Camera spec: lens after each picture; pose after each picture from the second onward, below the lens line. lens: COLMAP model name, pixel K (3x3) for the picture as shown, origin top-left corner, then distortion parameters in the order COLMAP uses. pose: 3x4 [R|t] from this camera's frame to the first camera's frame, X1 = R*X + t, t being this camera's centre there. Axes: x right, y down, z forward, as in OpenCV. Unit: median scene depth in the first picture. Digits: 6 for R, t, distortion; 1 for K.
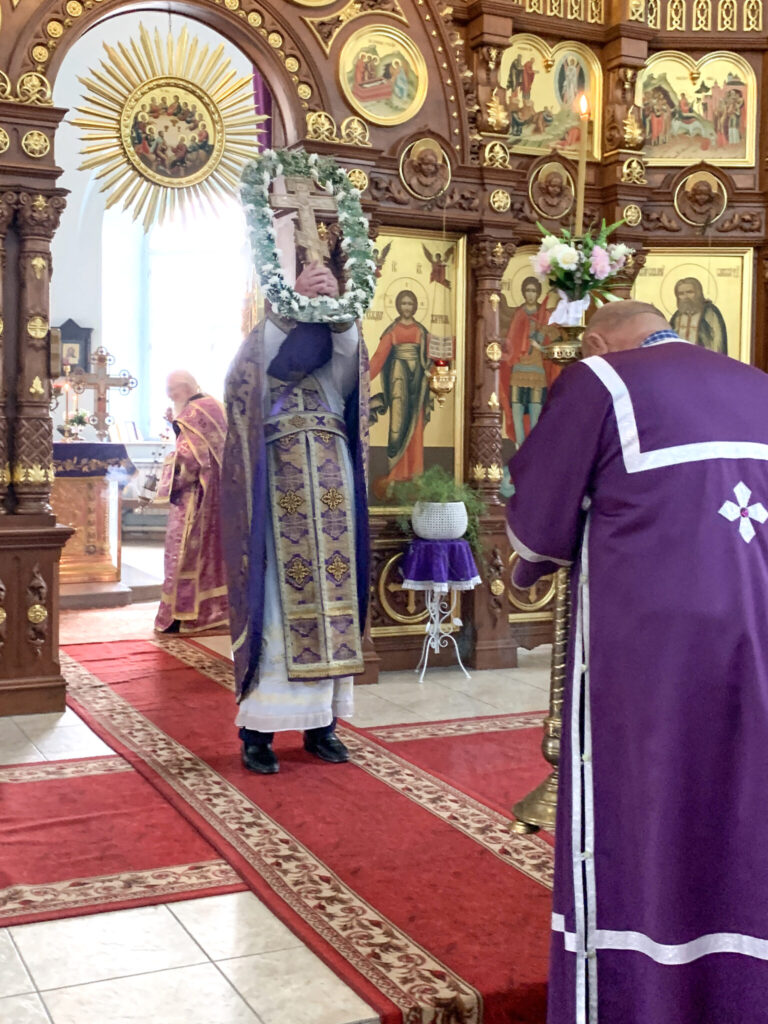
lens RADIAL K [[1271.3, 0, 378.9], [0, 1271.3, 471.0], [0, 0, 1]] dist [0.228658, -0.751357]
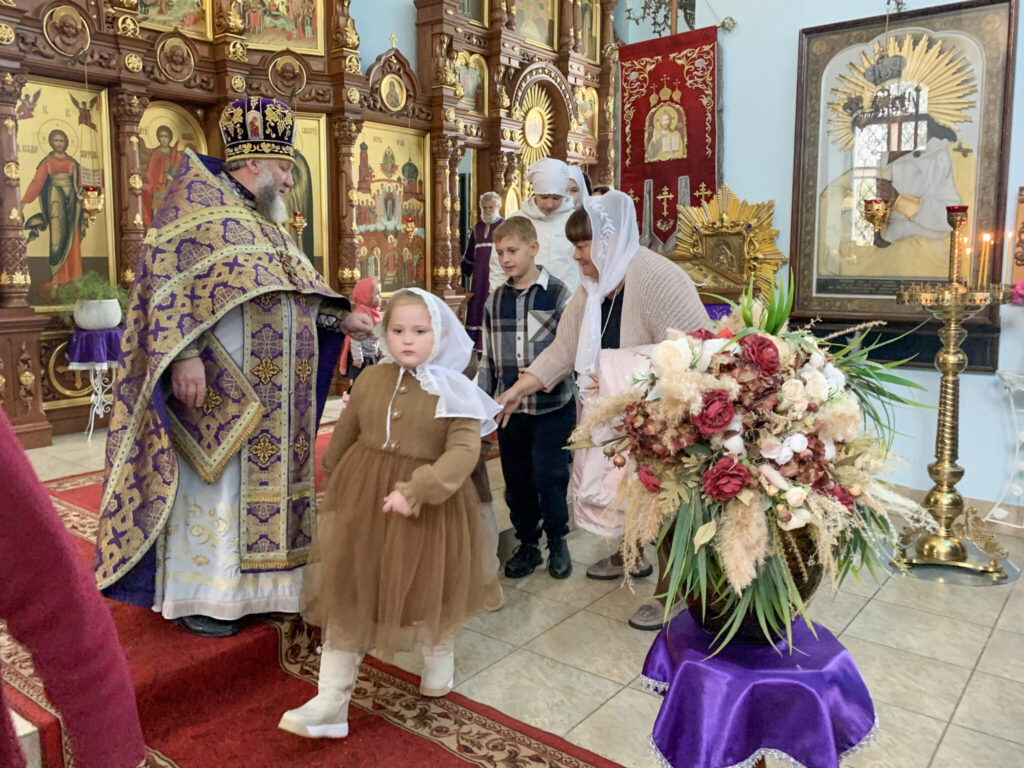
lens RADIAL K [[859.2, 0, 455.8], [0, 859.2, 351.8], [0, 0, 1]] dist [-0.001209, 0.013324]
pose [[0.910886, -0.058561, 0.408482, 0.020191], [0.024829, 0.995864, 0.087402, 0.009550], [-0.411911, -0.069471, 0.908572, 0.069177]]
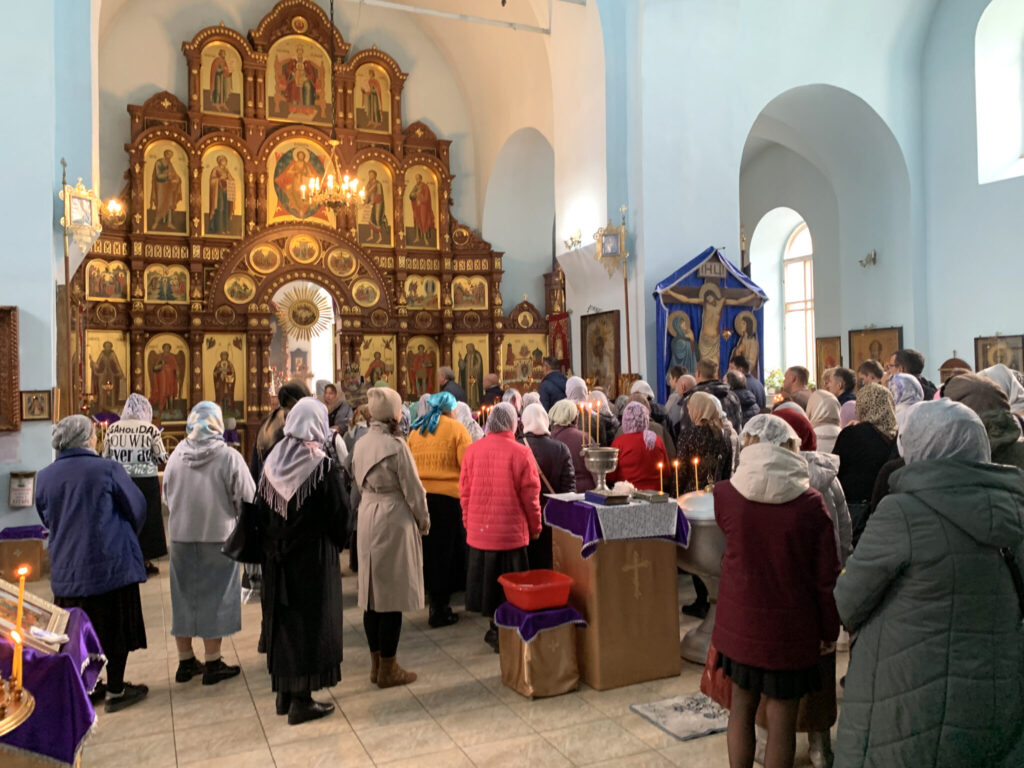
lens RADIAL K [[789.1, 0, 515.2], [0, 789.1, 366.0], [0, 0, 1]] dist [0.063779, -0.002054]
pose [[0.999247, -0.031285, -0.022963, 0.441599], [0.030055, 0.998190, -0.052094, 0.018818], [0.024551, 0.051364, 0.998378, -1.113206]]
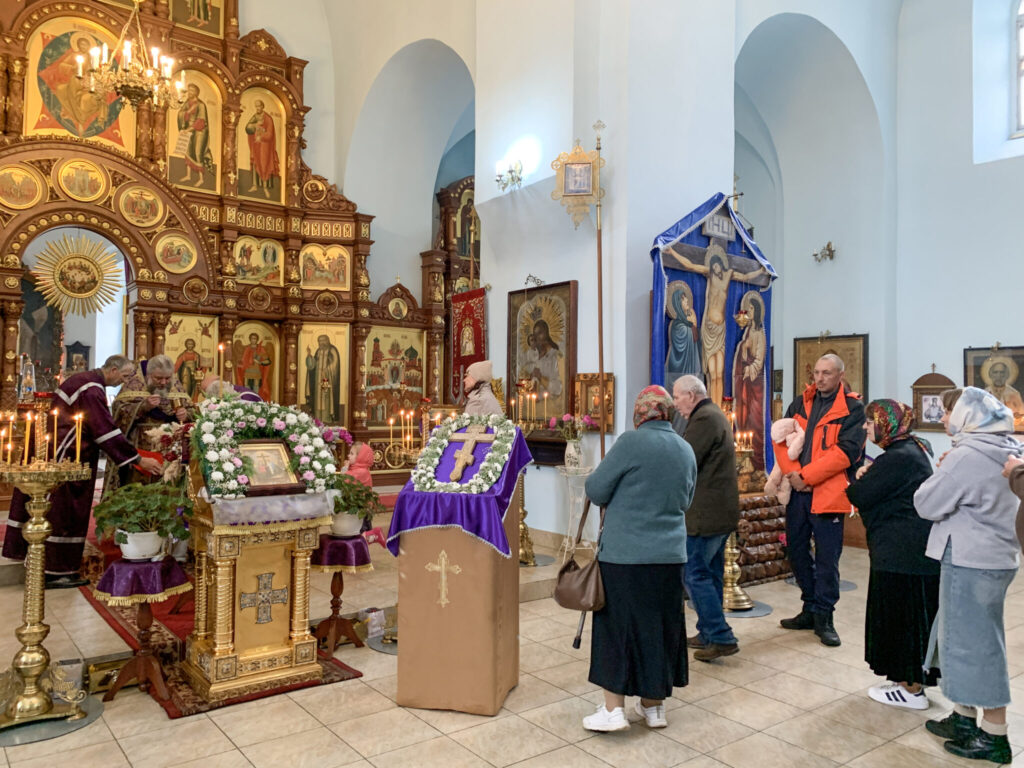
lens RADIAL K [[783.5, 0, 512.0], [0, 783.5, 384.0], [0, 0, 1]] dist [-0.000808, -0.001417]
pose [[0.977814, 0.003149, 0.209452, 0.308689], [0.008319, 0.998514, -0.053849, 0.029160], [-0.209310, 0.054397, 0.976335, -0.572406]]
